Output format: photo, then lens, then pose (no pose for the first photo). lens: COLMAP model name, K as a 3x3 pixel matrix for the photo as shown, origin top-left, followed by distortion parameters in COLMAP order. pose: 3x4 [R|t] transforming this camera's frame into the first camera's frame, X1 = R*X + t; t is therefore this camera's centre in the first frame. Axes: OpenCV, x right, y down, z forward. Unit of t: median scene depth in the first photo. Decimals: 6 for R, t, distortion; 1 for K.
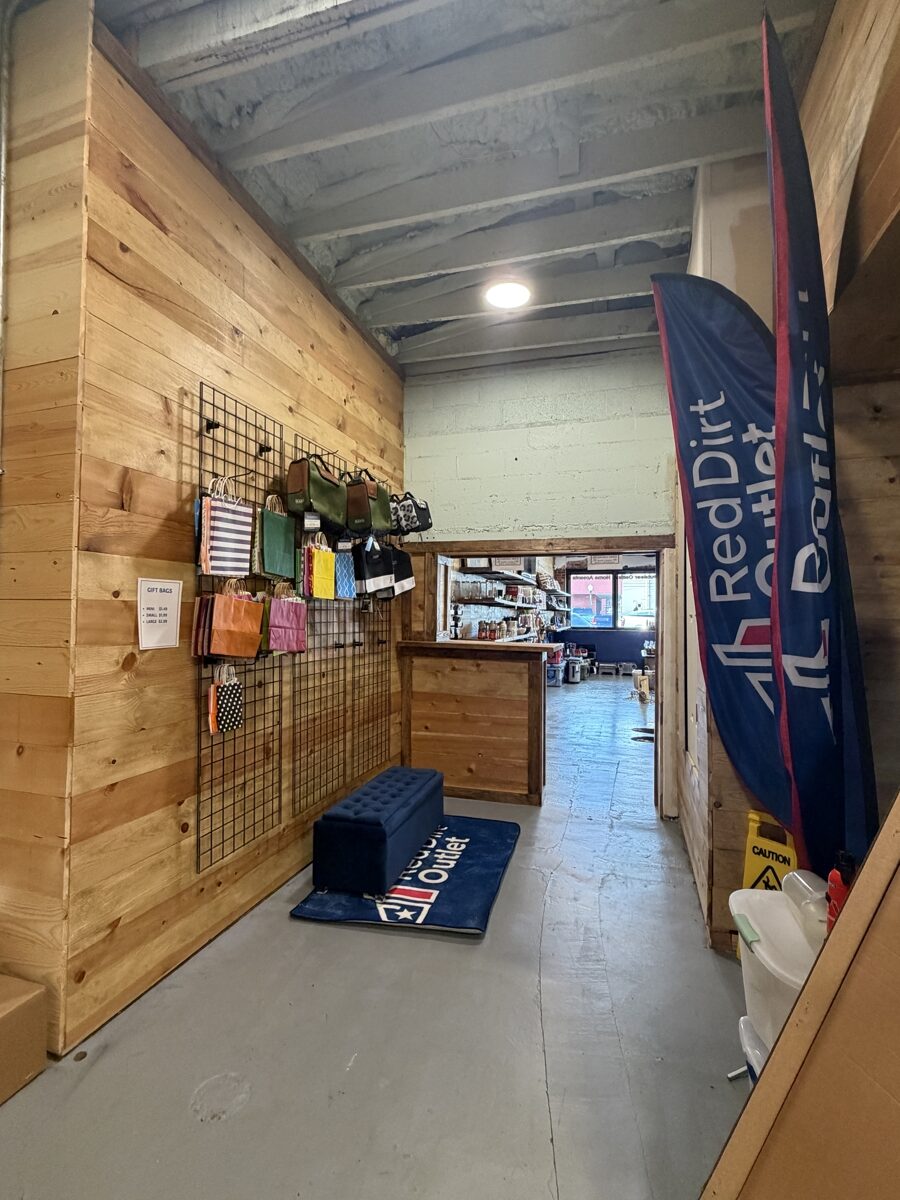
lens RADIAL K [[570.1, 0, 456.3], [0, 570.1, 598.7], [0, 0, 1]] dist [0.002052, -0.000187]
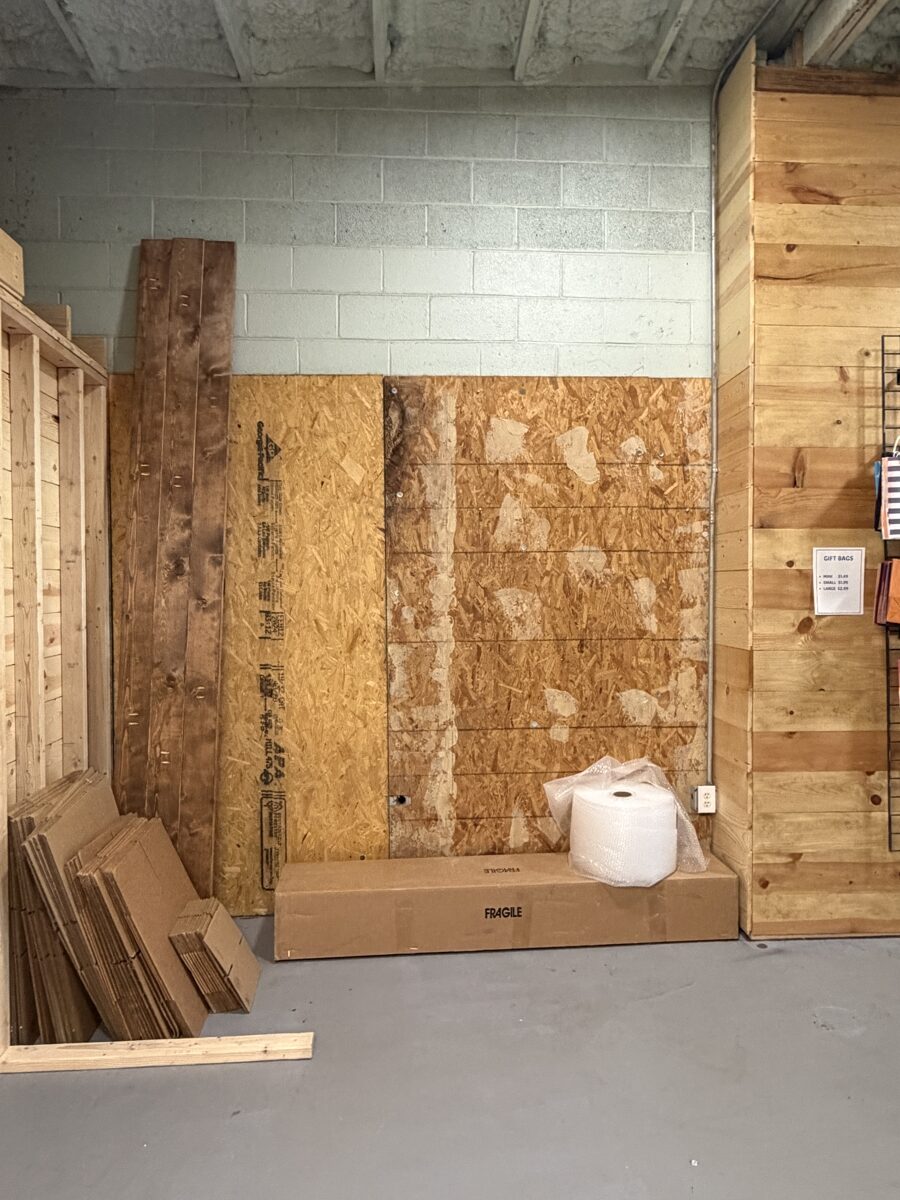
lens RADIAL K [[815.8, 0, 448.3], [0, 815.8, 600.7], [0, 0, 1]] dist [-0.000194, 0.000255]
pose [[0.338114, 0.006310, -0.941084, 0.662536], [0.029781, 0.999405, 0.017401, 0.016043], [0.940634, -0.033910, 0.337725, -0.167337]]
